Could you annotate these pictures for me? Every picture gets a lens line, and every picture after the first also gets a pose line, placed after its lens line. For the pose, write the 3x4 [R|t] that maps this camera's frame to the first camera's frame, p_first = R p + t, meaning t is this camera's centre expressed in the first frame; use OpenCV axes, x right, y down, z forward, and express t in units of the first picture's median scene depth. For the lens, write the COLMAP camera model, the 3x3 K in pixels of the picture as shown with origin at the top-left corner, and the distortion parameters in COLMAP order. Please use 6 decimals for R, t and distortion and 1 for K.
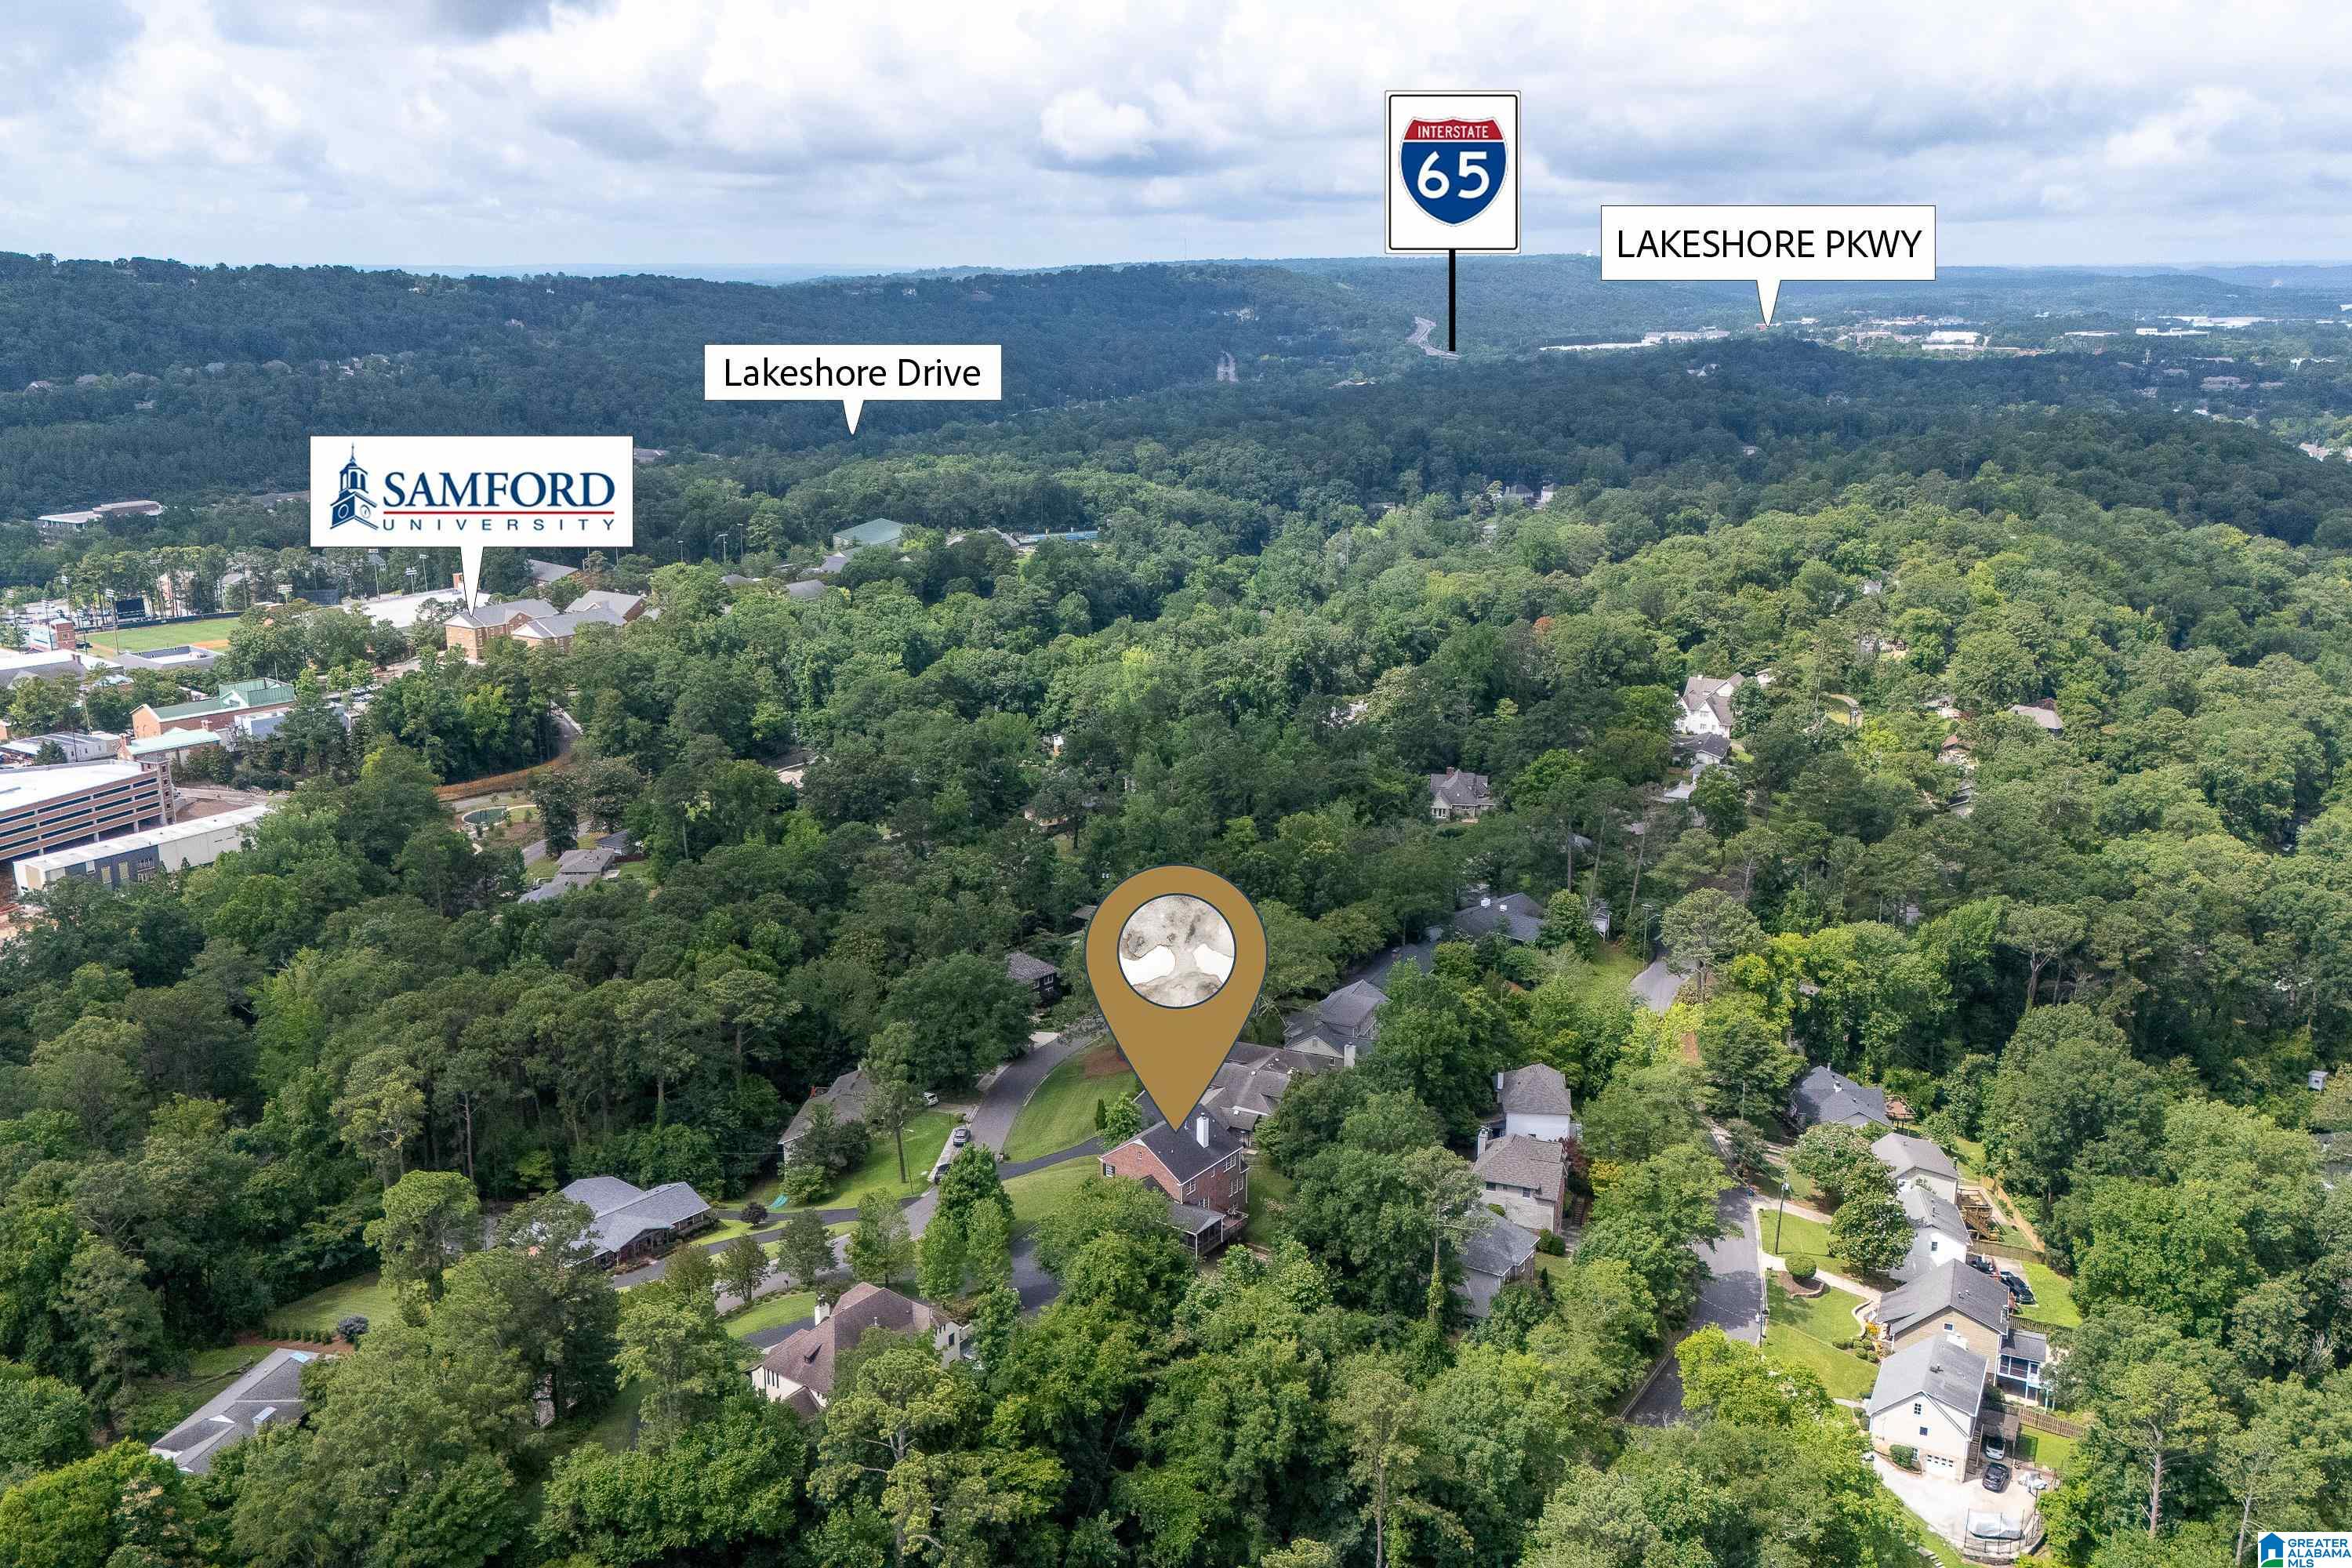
lens RADIAL K [[1980.6, 0, 1175.5], [0, 1980.6, 780.1], [0, 0, 1]] dist [0.057222, -0.006766]
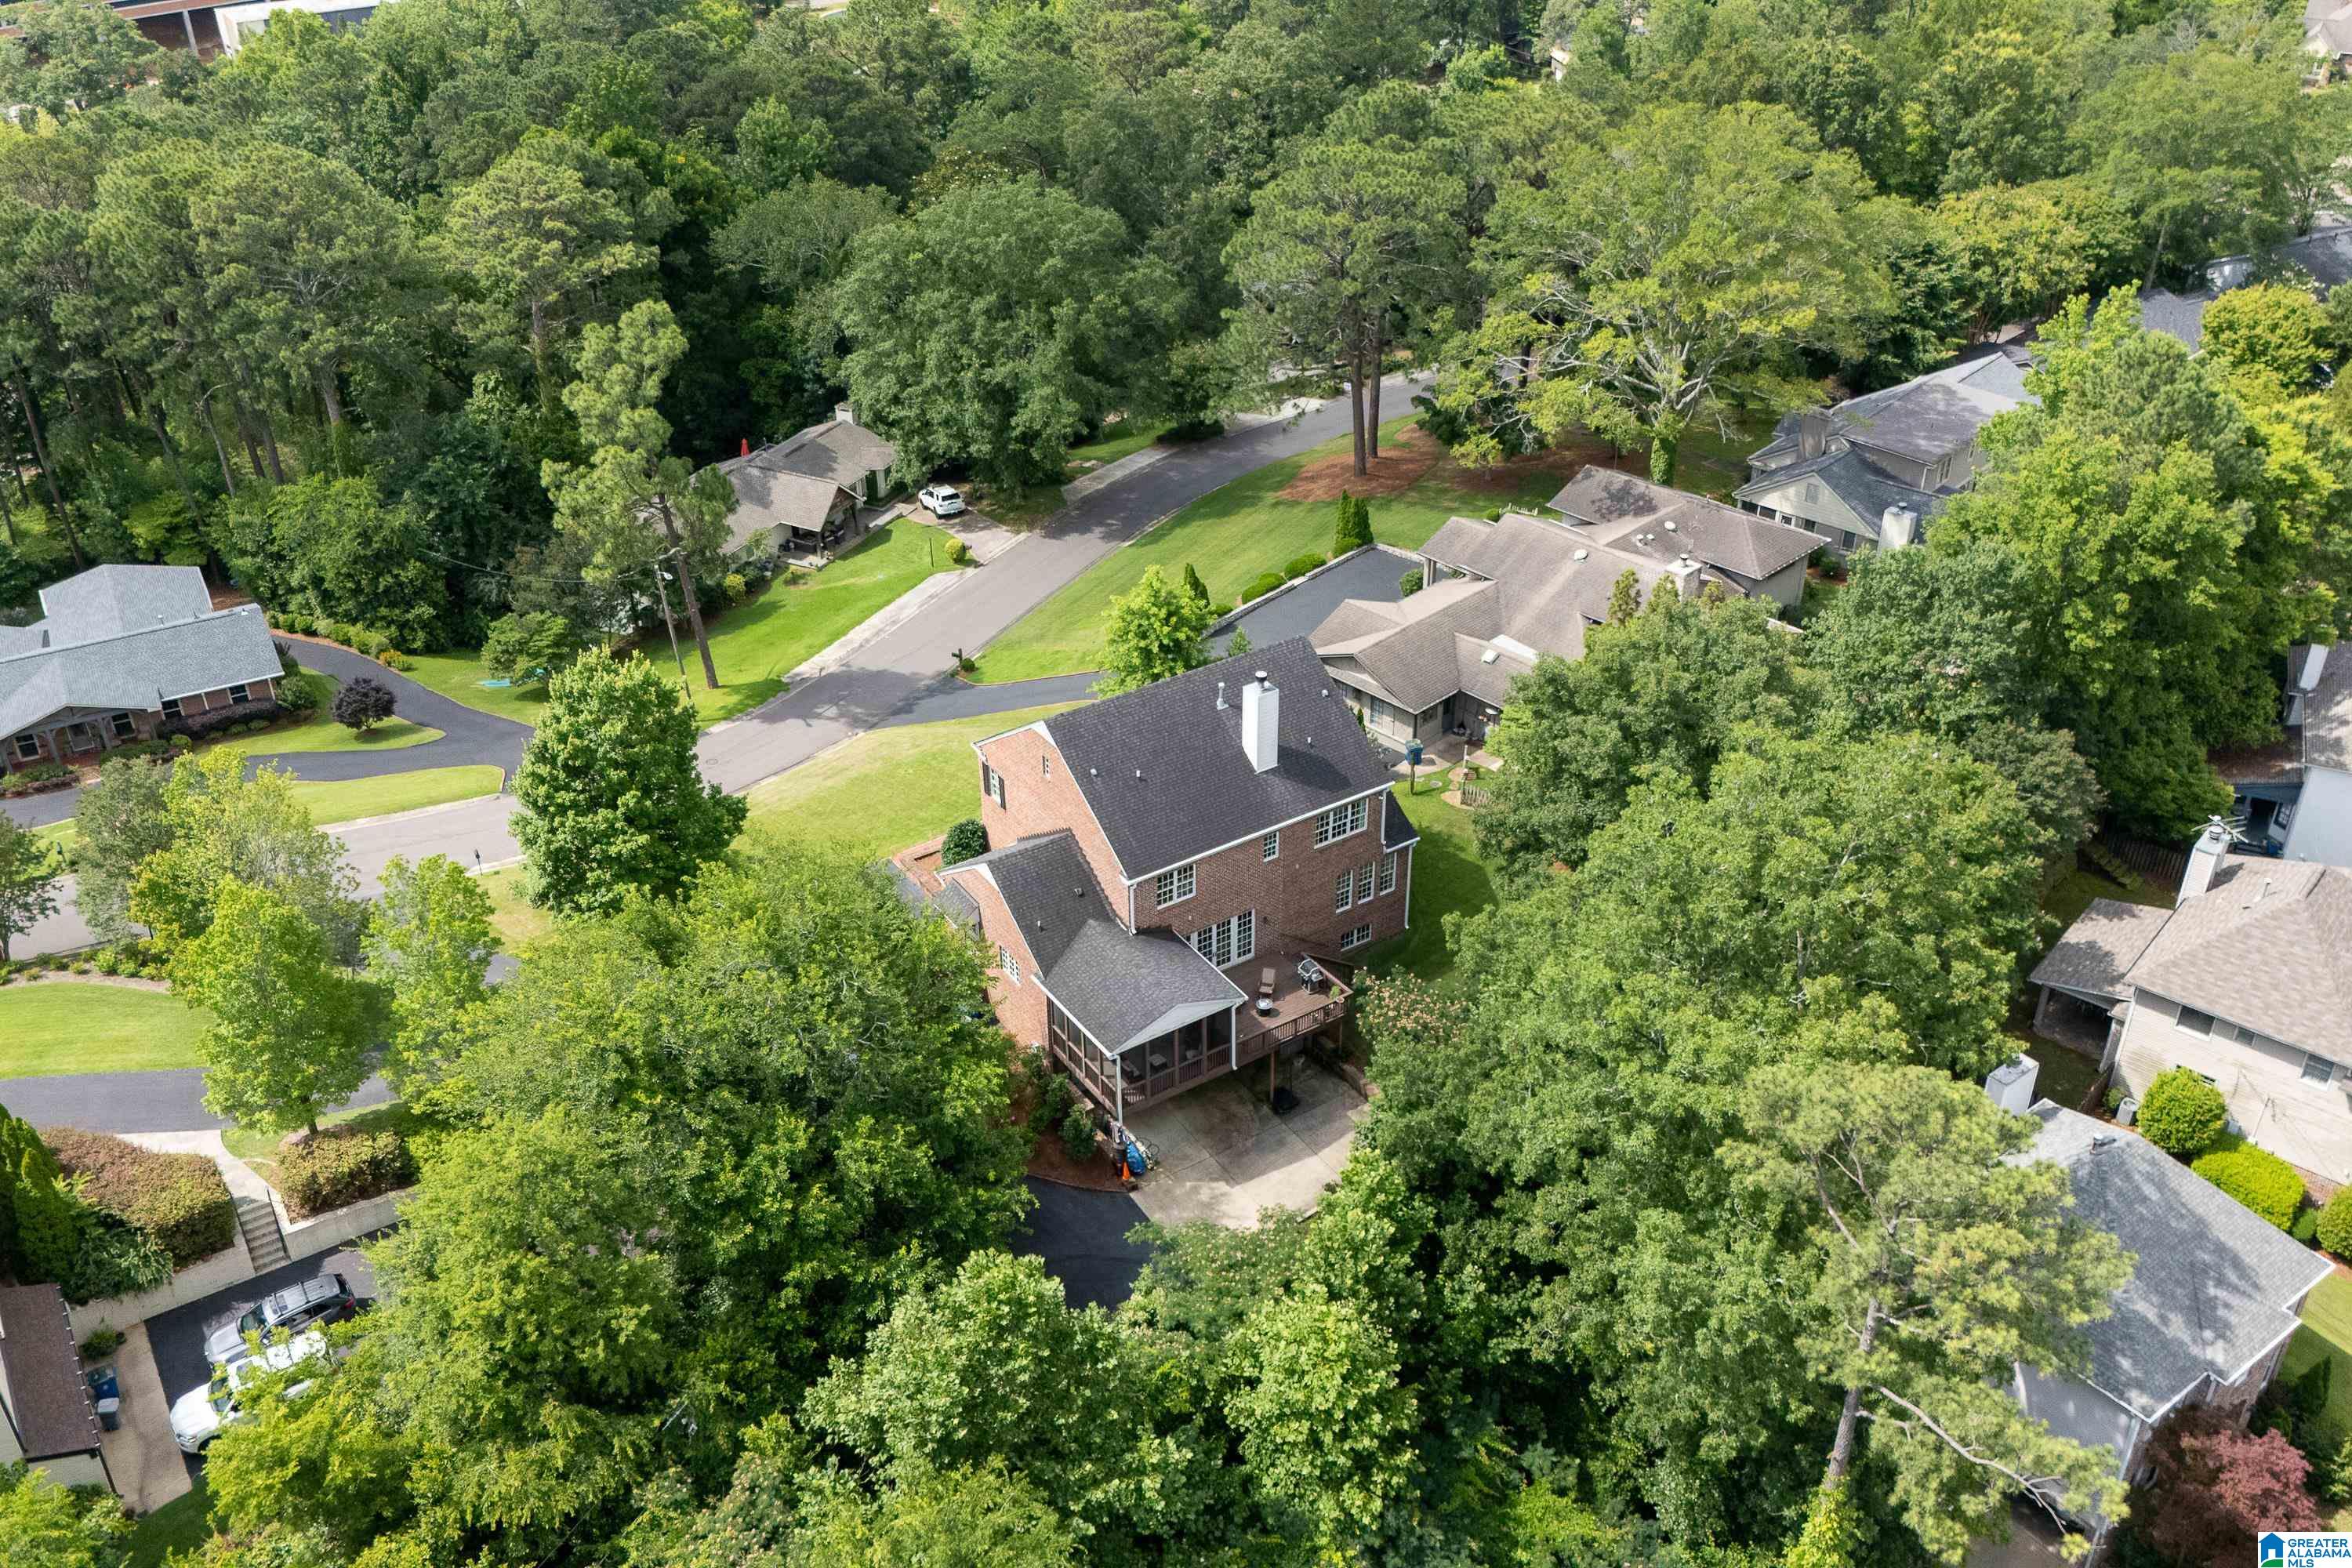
lens RADIAL K [[1980.6, 0, 1169.2], [0, 1980.6, 786.7], [0, 0, 1]] dist [0.057222, -0.006766]
pose [[0.931833, 0.181253, -0.314379, 0.094426], [-0.073176, 0.942385, 0.326430, 0.072420], [0.355433, -0.281173, 0.891408, 0.627582]]
